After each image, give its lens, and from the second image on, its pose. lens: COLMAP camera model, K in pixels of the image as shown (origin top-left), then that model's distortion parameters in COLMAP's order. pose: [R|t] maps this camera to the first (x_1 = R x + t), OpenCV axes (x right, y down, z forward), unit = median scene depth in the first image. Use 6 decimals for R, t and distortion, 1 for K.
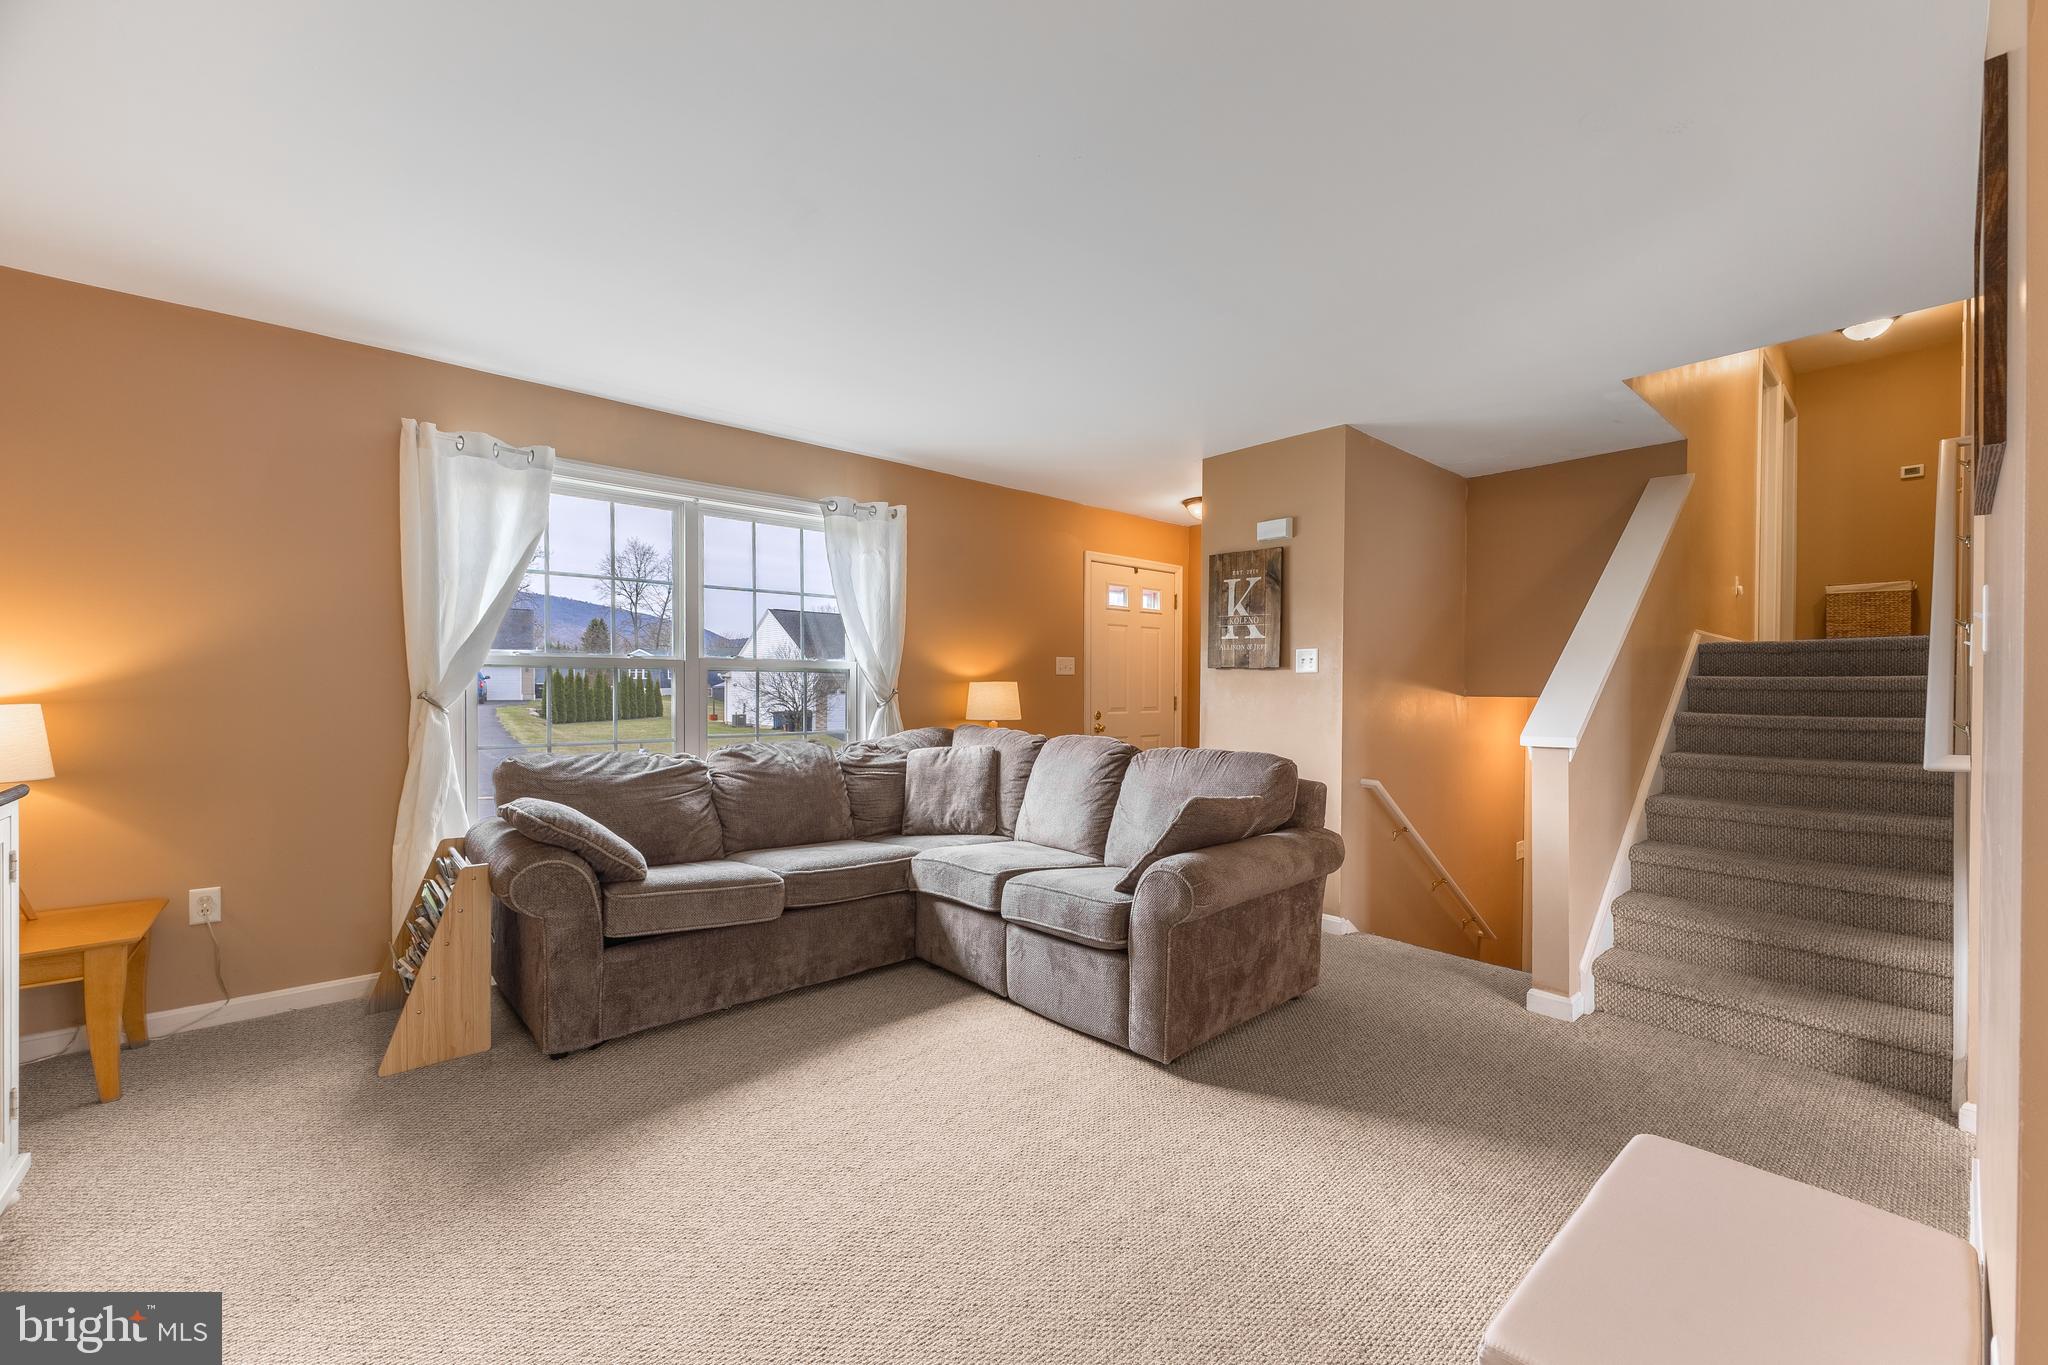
lens RADIAL K [[791.0, 0, 1017.2], [0, 791.0, 692.7], [0, 0, 1]] dist [0.001526, 0.000039]
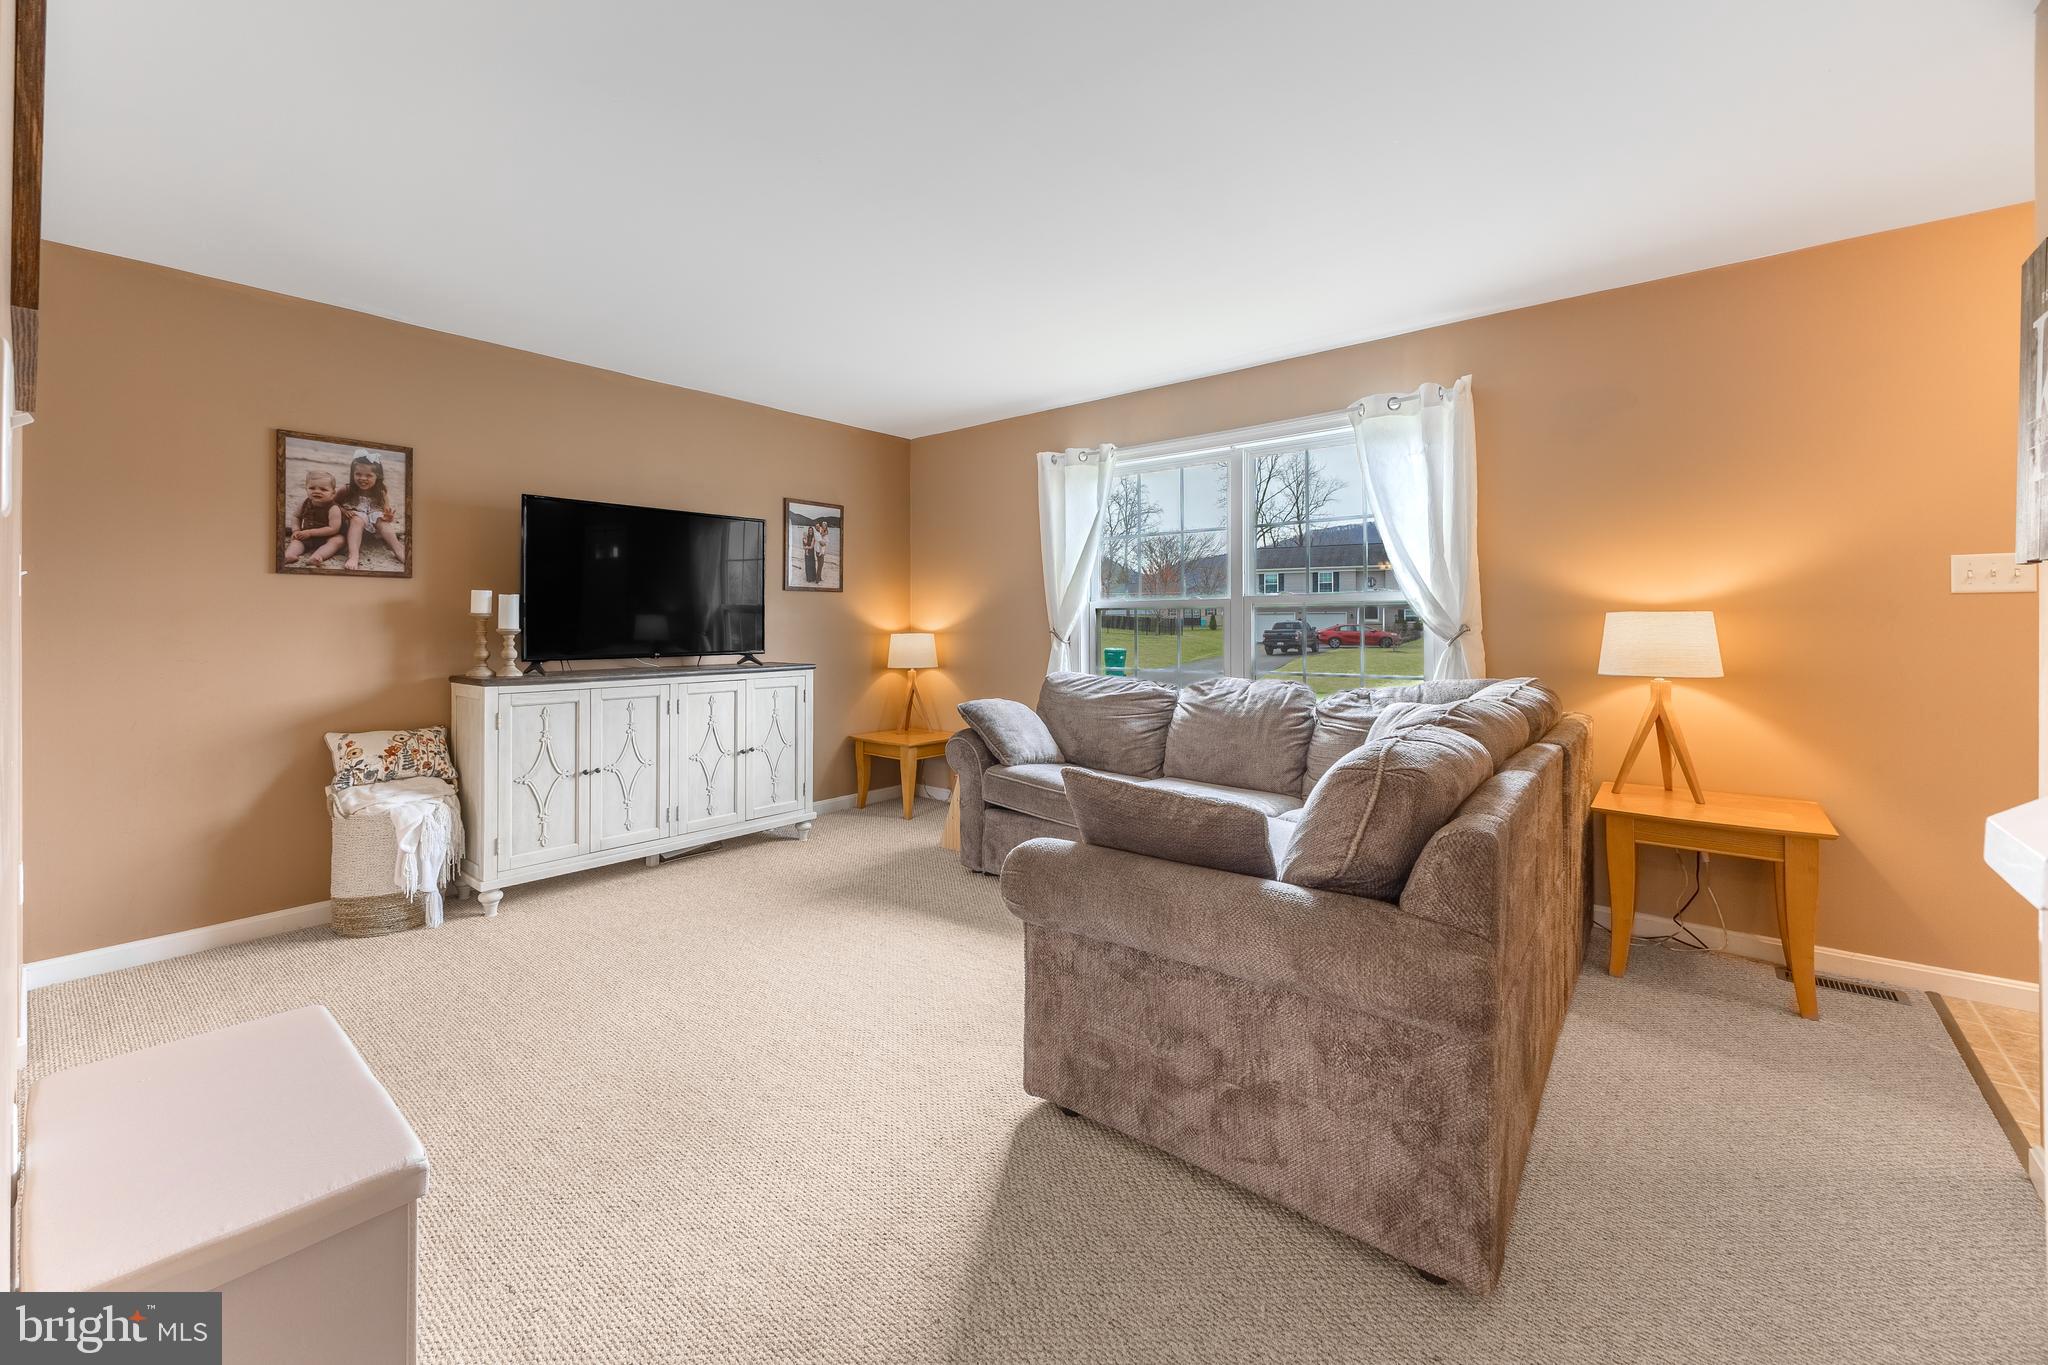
lens RADIAL K [[820.0, 0, 1017.5], [0, 820.0, 630.7], [0, 0, 1]] dist [0.009988, 0.000049]
pose [[0.165849, 0.004347, -0.986142, 0.756962], [-0.000729, 0.999991, 0.004285, -0.002856], [0.986151, 0.000008, 0.165851, 0.638970]]
